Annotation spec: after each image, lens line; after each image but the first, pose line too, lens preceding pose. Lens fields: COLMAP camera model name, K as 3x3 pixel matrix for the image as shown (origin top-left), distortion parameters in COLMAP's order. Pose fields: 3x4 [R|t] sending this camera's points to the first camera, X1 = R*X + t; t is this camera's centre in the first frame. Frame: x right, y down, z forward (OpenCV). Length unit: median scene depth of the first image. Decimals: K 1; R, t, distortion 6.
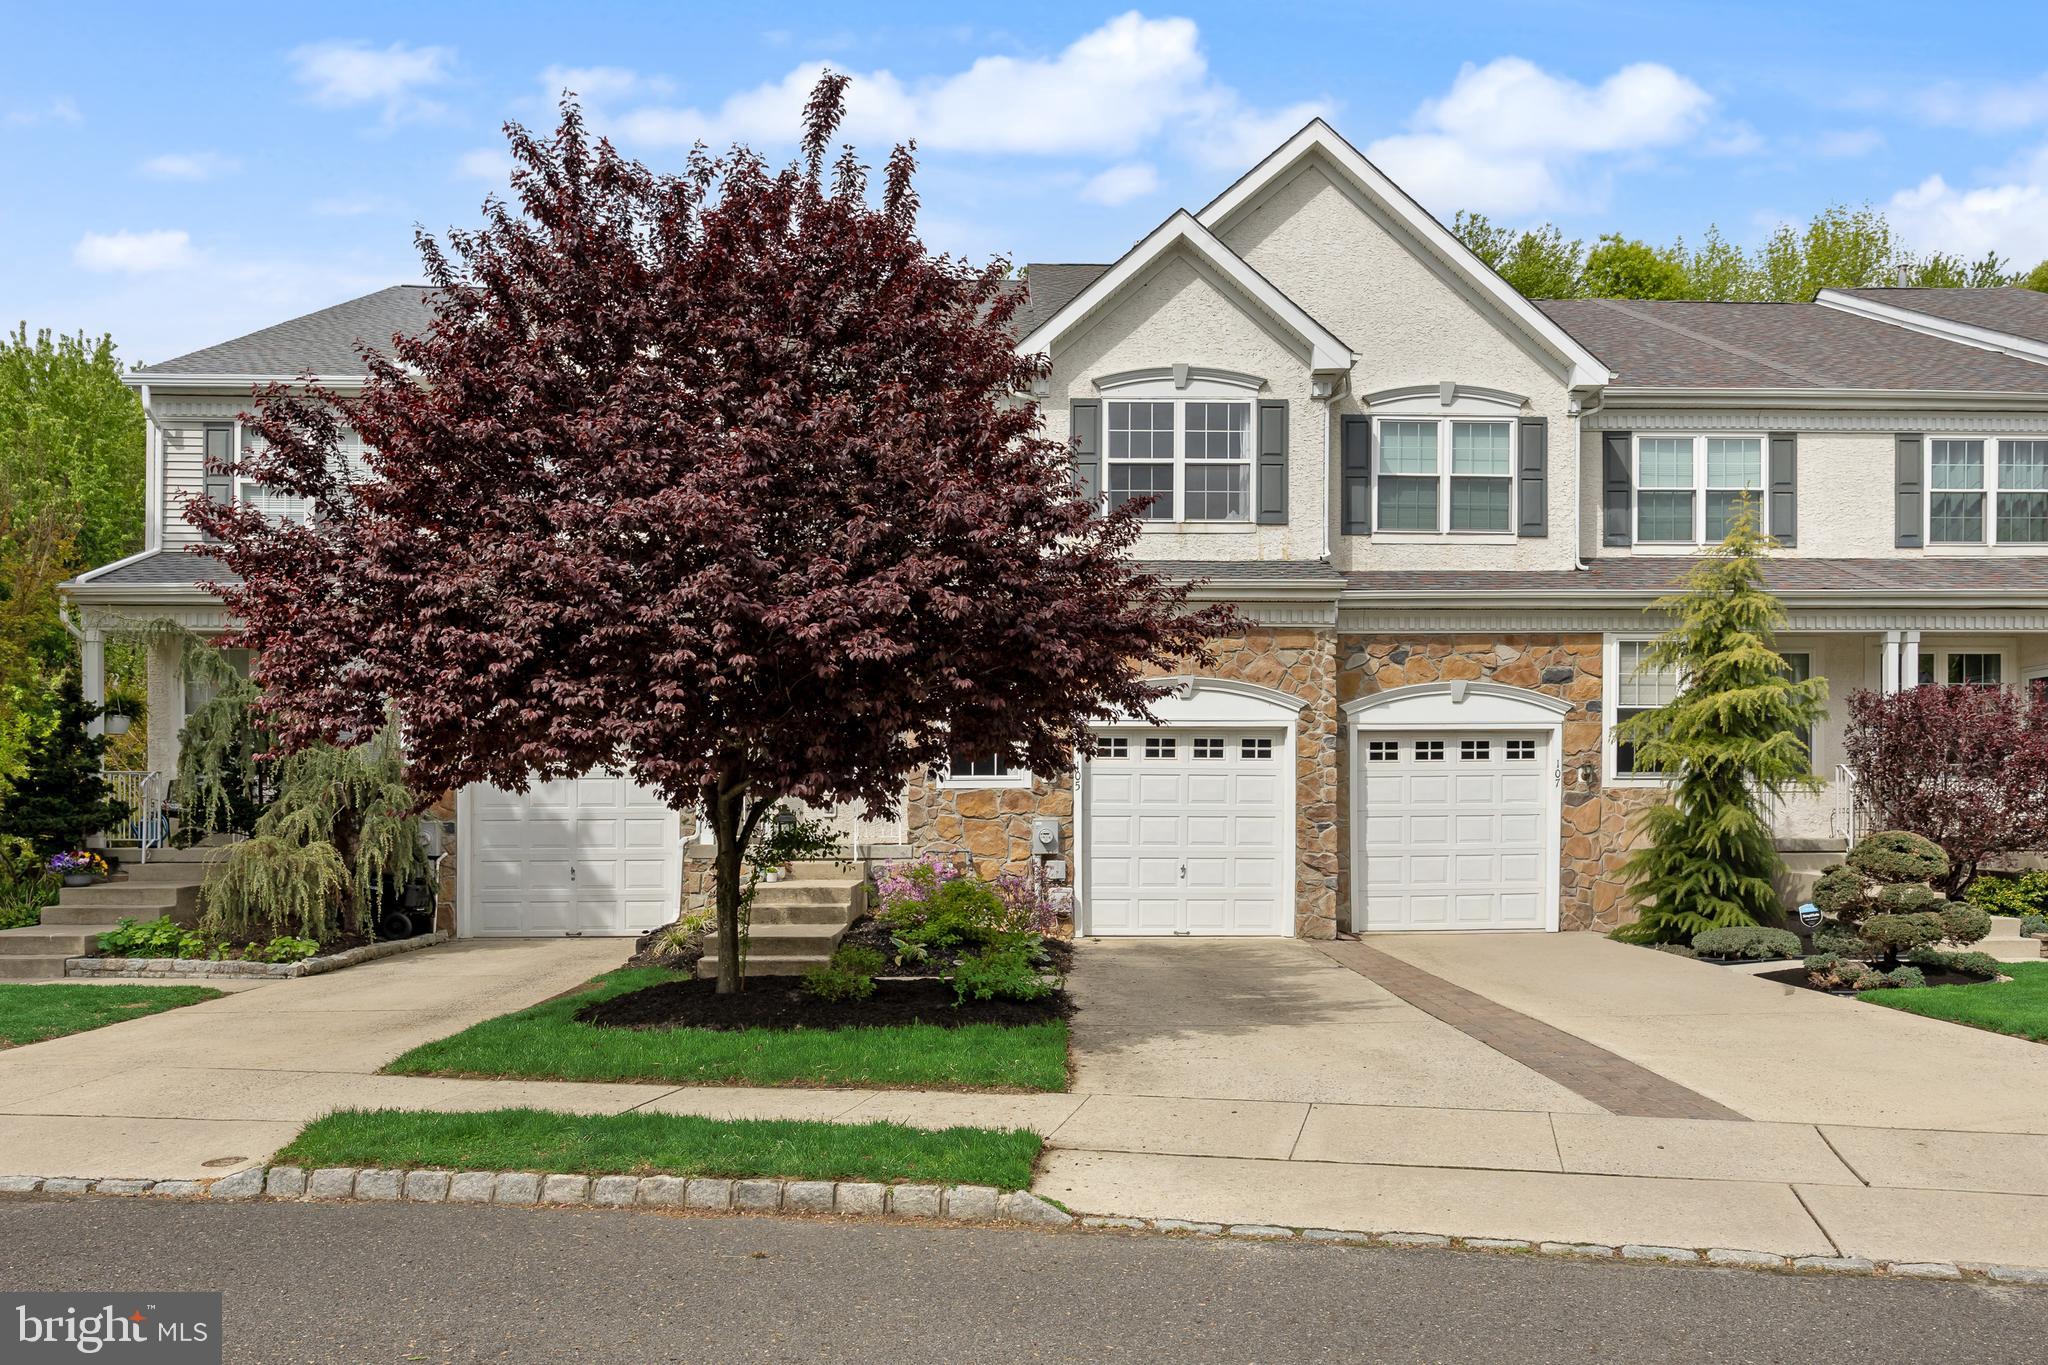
lens RADIAL K [[1620.7, 0, 1019.7], [0, 1620.7, 836.2], [0, 0, 1]] dist [-0.002086, 0.001507]
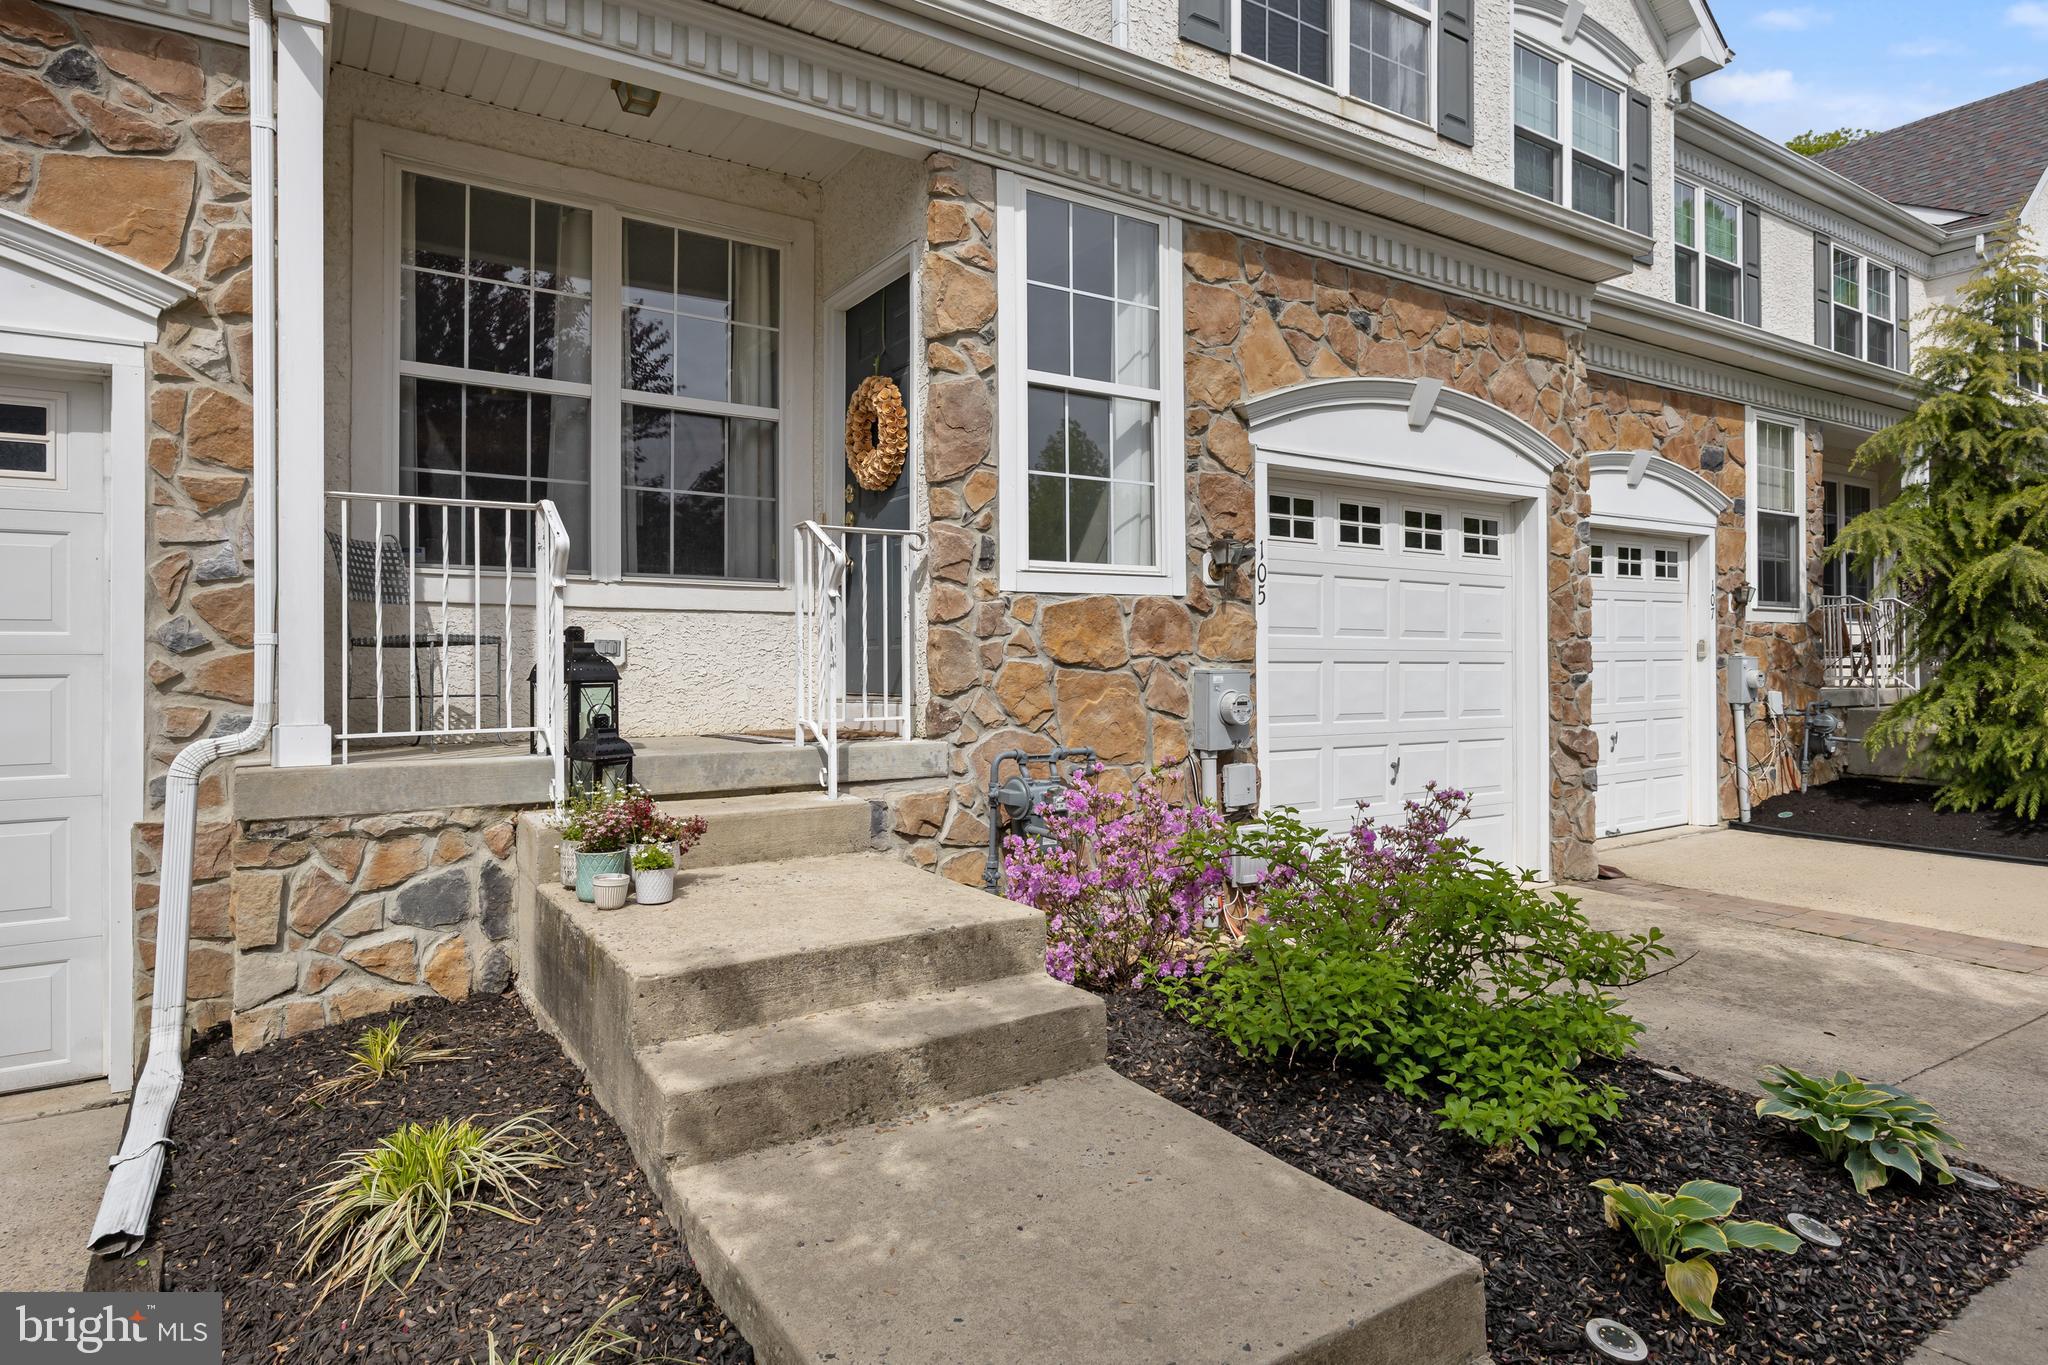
lens RADIAL K [[1163.8, 0, 1024.0], [0, 1163.8, 682.5], [0, 0, 1]] dist [0.001874, -0.001552]
pose [[0.853395, -0.011464, 0.521139, -0.184828], [0.008330, 0.999930, 0.008356, -0.009639], [-0.521199, -0.002790, 0.853431, 0.736018]]
